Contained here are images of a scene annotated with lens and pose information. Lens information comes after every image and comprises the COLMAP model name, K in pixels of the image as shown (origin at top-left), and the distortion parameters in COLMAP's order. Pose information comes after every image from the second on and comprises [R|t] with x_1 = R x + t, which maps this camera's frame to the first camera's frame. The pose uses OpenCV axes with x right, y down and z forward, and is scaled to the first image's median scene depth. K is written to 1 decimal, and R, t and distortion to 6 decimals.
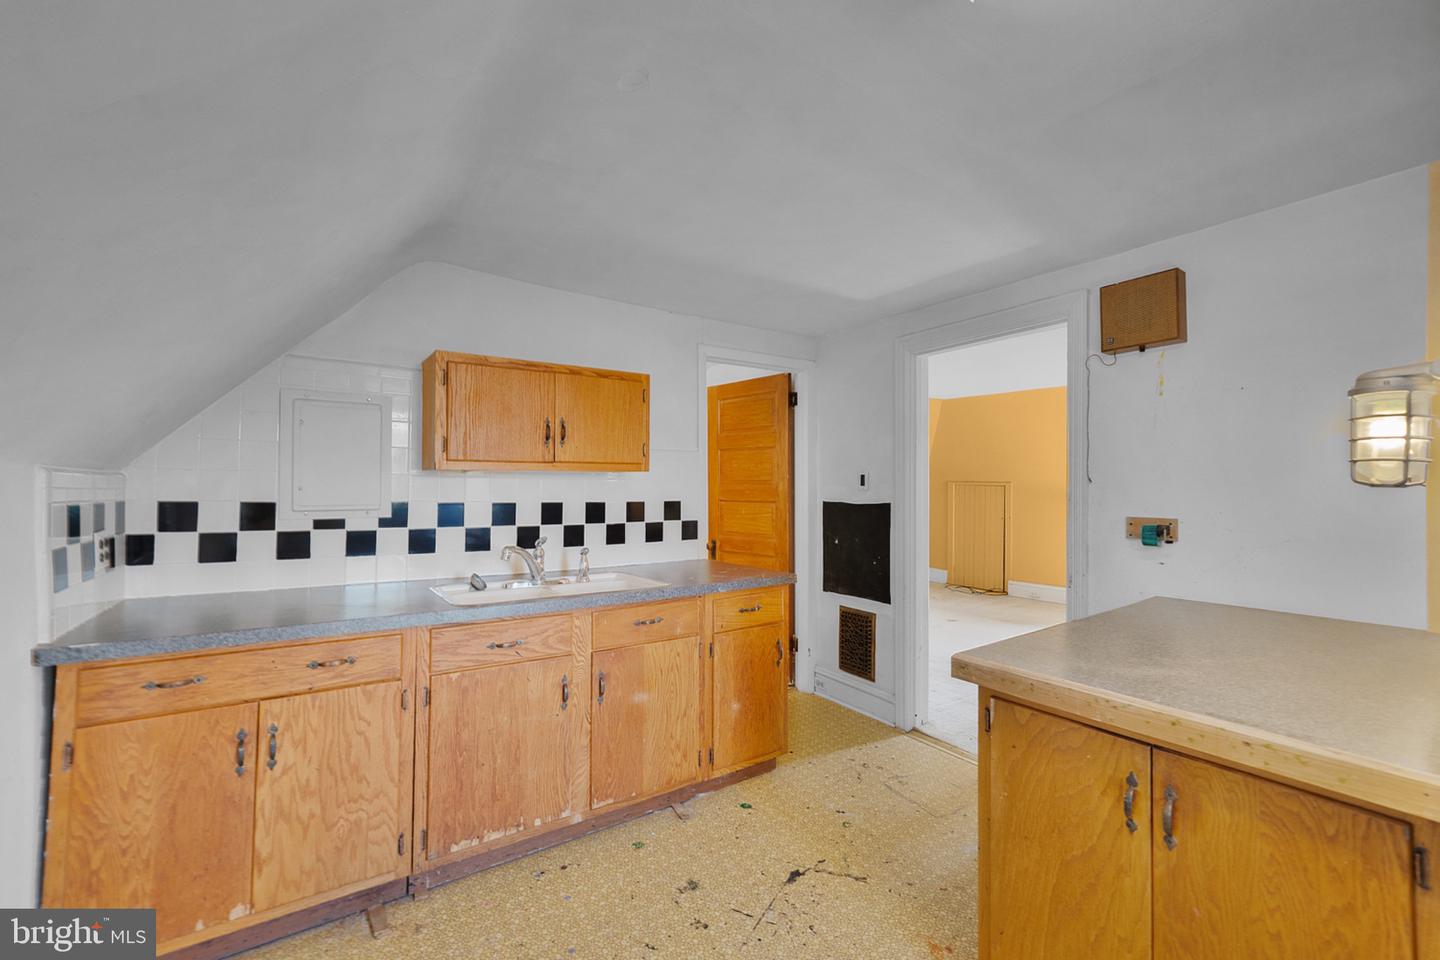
lens RADIAL K [[589.9, 0, 735.0], [0, 589.9, 477.8], [0, 0, 1]] dist [0.014370, 0.000009]
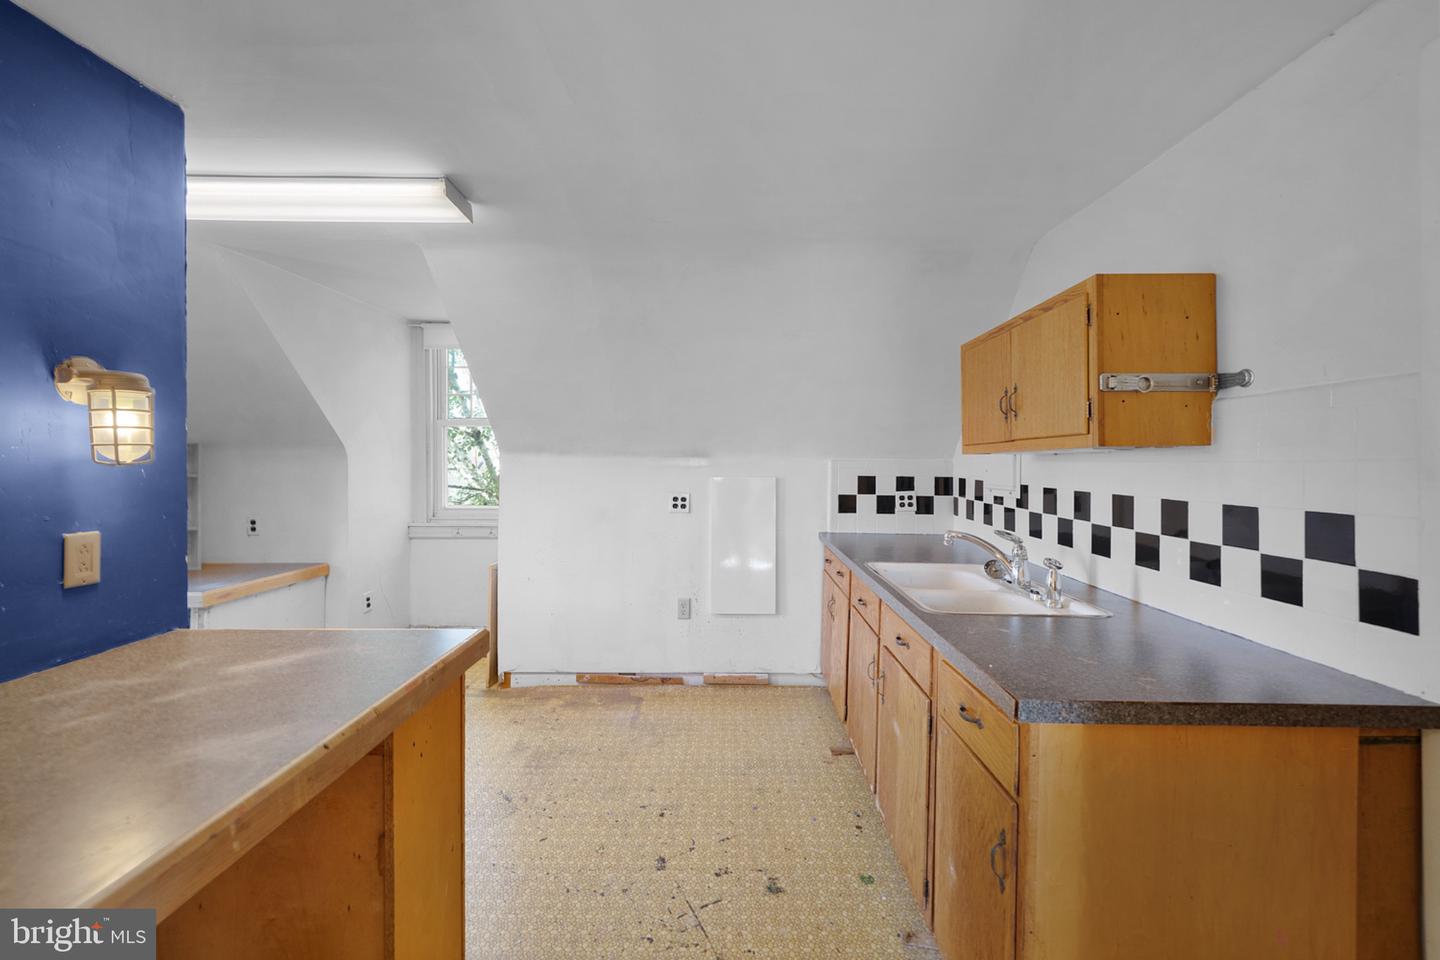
lens RADIAL K [[589.9, 0, 735.0], [0, 589.9, 477.8], [0, 0, 1]] dist [0.014370, 0.000009]
pose [[-0.575515, 0.008663, -0.817745, 0.752099], [0.002341, 0.999957, 0.008946, 0.020134], [0.817788, 0.003234, -0.575511, 1.527339]]
